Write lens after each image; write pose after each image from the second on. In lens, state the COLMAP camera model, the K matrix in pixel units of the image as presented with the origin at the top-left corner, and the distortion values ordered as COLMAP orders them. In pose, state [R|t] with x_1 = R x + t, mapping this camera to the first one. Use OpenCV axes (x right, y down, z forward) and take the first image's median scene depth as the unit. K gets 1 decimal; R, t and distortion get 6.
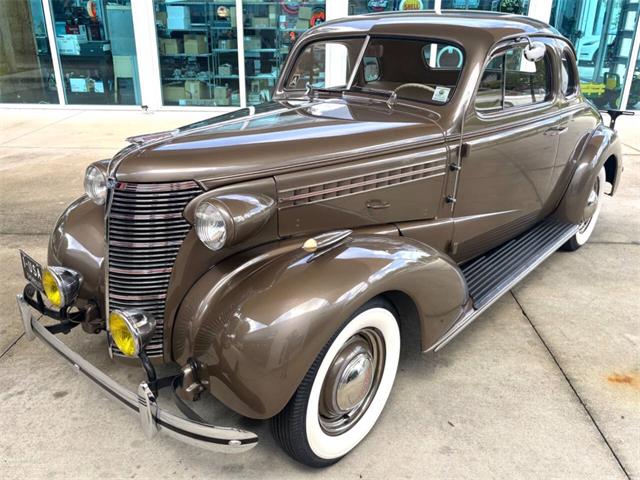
lens RADIAL K [[556.7, 0, 320.0], [0, 556.7, 240.0], [0, 0, 1]] dist [0.016135, 0.011478]
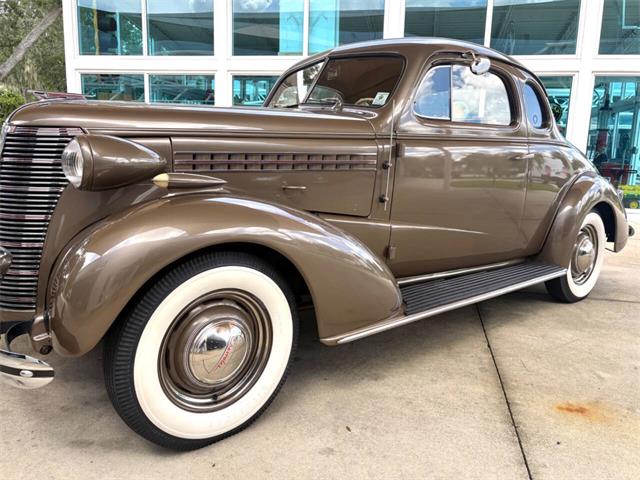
lens RADIAL K [[512.1, 0, 337.3], [0, 512.1, 229.2], [0, 0, 1]] dist [0.029493, -0.013223]
pose [[0.990072, 0.045715, -0.132922, 0.267468], [-0.073786, 0.973900, -0.214648, 0.172976], [0.119640, 0.222325, 0.967604, 0.133447]]
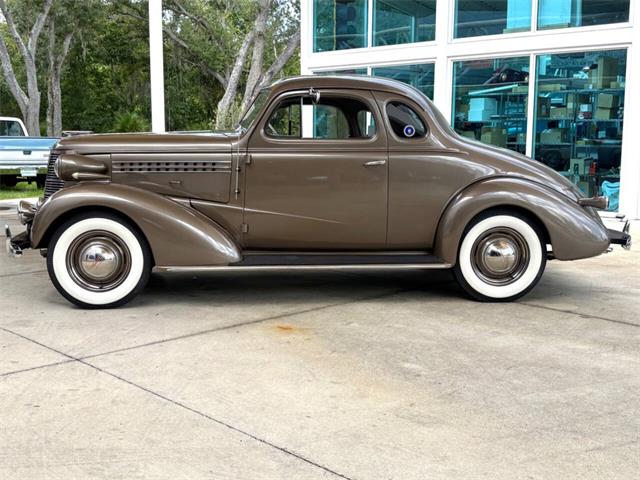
lens RADIAL K [[763.8, 0, 320.0], [0, 763.8, 240.0], [0, 0, 1]] dist [0.012180, 0.005114]
pose [[0.731481, 0.096598, -0.674985, 1.746257], [-0.252296, 0.958001, -0.136312, 0.267515], [0.633469, 0.270005, 0.725130, -0.296616]]
